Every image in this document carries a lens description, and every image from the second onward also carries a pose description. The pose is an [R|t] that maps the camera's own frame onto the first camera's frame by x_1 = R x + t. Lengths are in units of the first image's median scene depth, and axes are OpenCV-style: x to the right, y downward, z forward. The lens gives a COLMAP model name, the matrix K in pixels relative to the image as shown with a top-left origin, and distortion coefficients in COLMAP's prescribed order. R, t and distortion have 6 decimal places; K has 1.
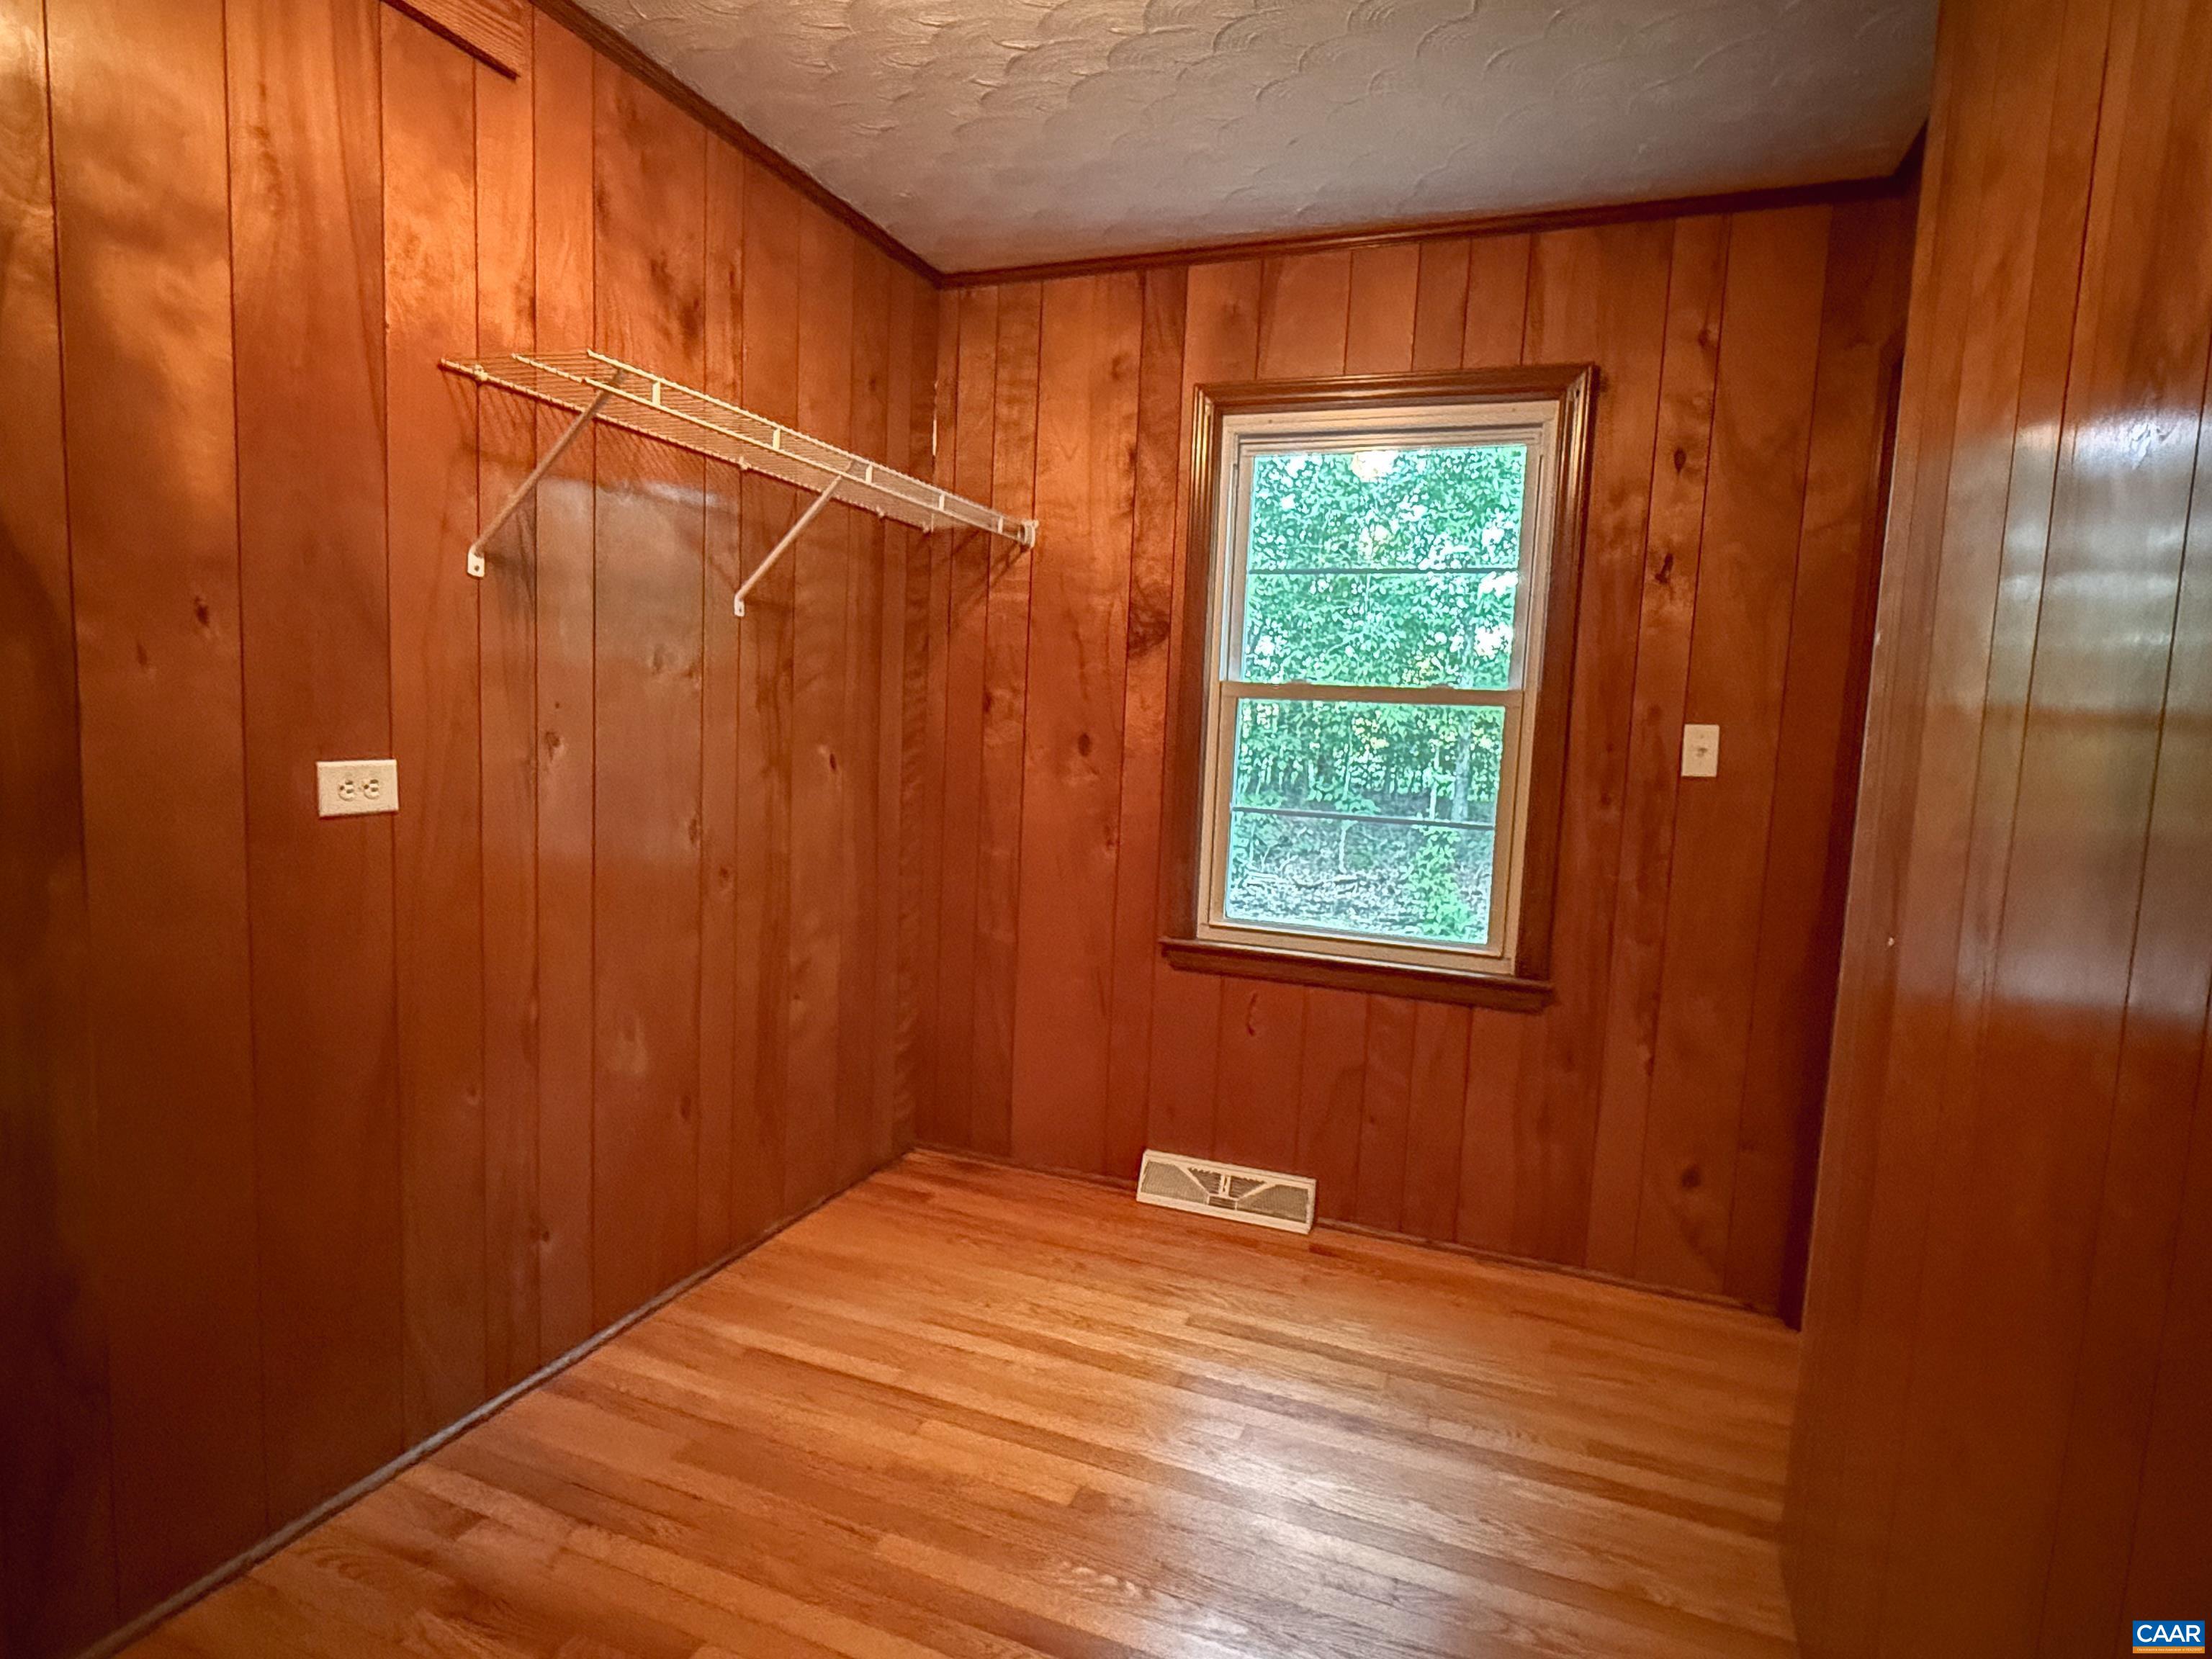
lens RADIAL K [[1178.9, 0, 1101.4], [0, 1178.9, 839.1], [0, 0, 1]] dist [-0.003447, -0.000235]
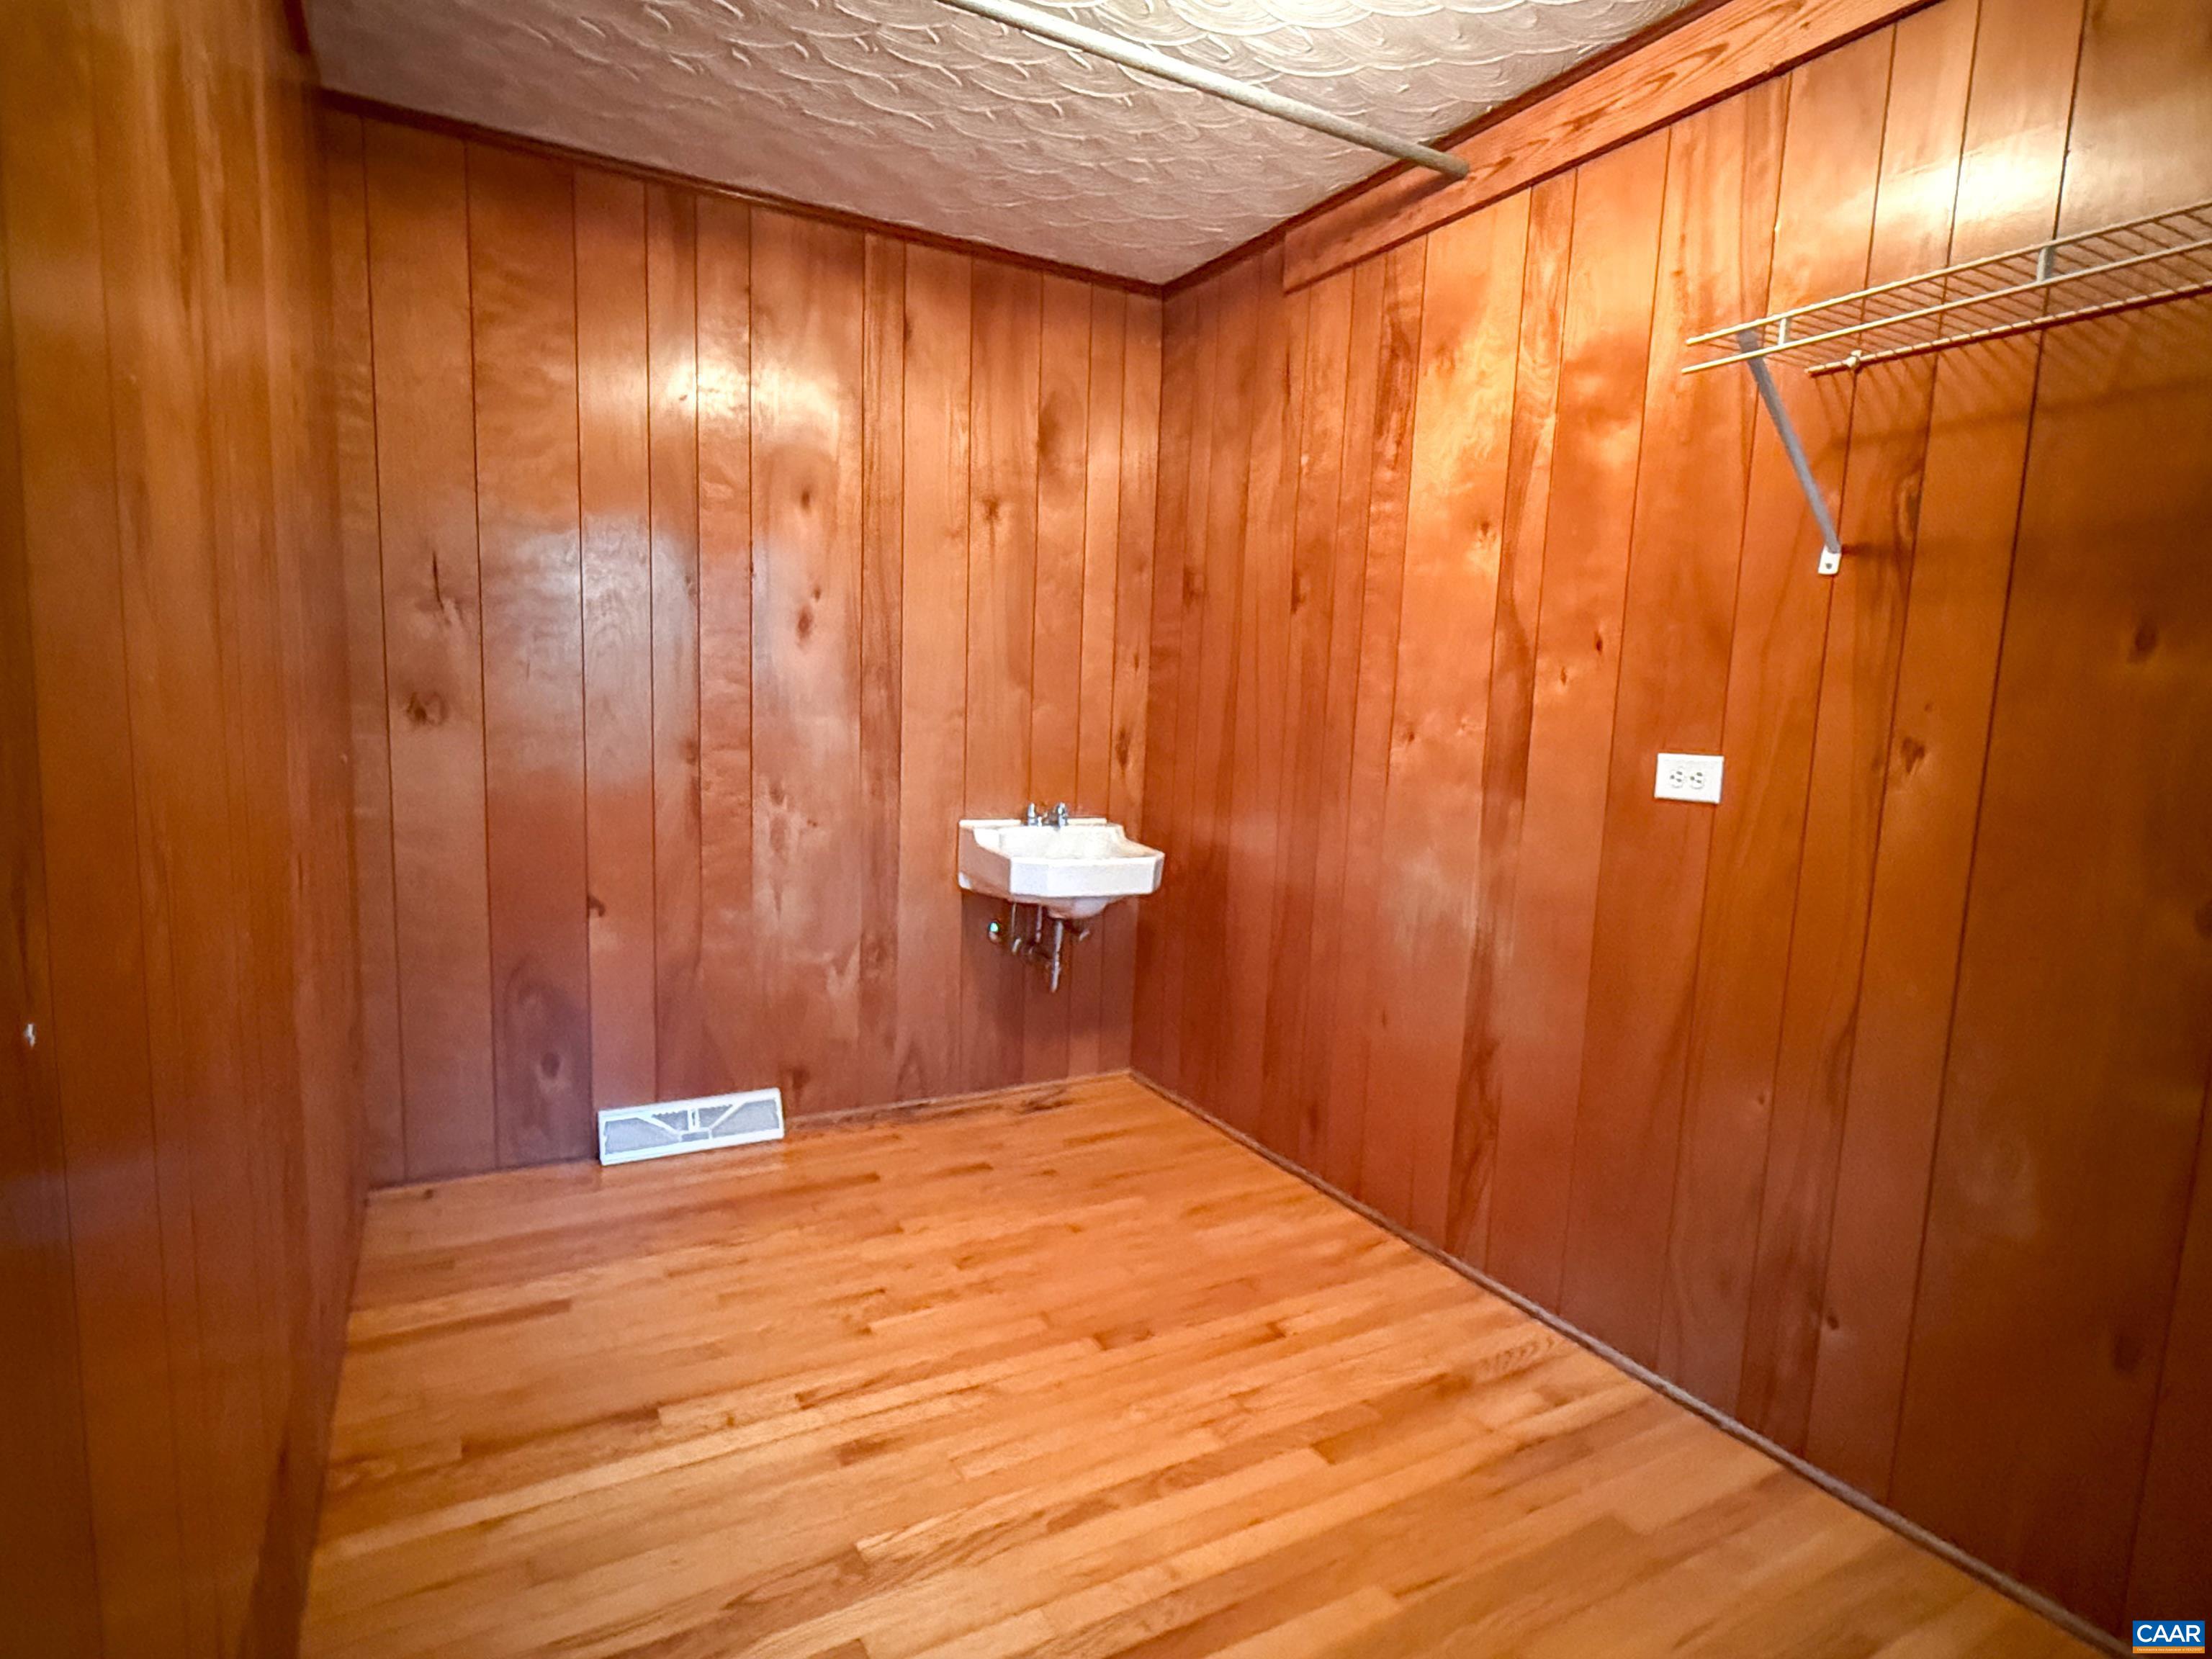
lens RADIAL K [[1178.9, 0, 1101.2], [0, 1178.9, 832.5], [0, 0, 1]] dist [-0.003447, -0.000235]
pose [[-0.638231, 0.024389, -0.769459, 0.625581], [-0.141155, 0.978846, 0.148108, -0.079080], [0.756794, 0.203139, -0.621287, 1.253593]]
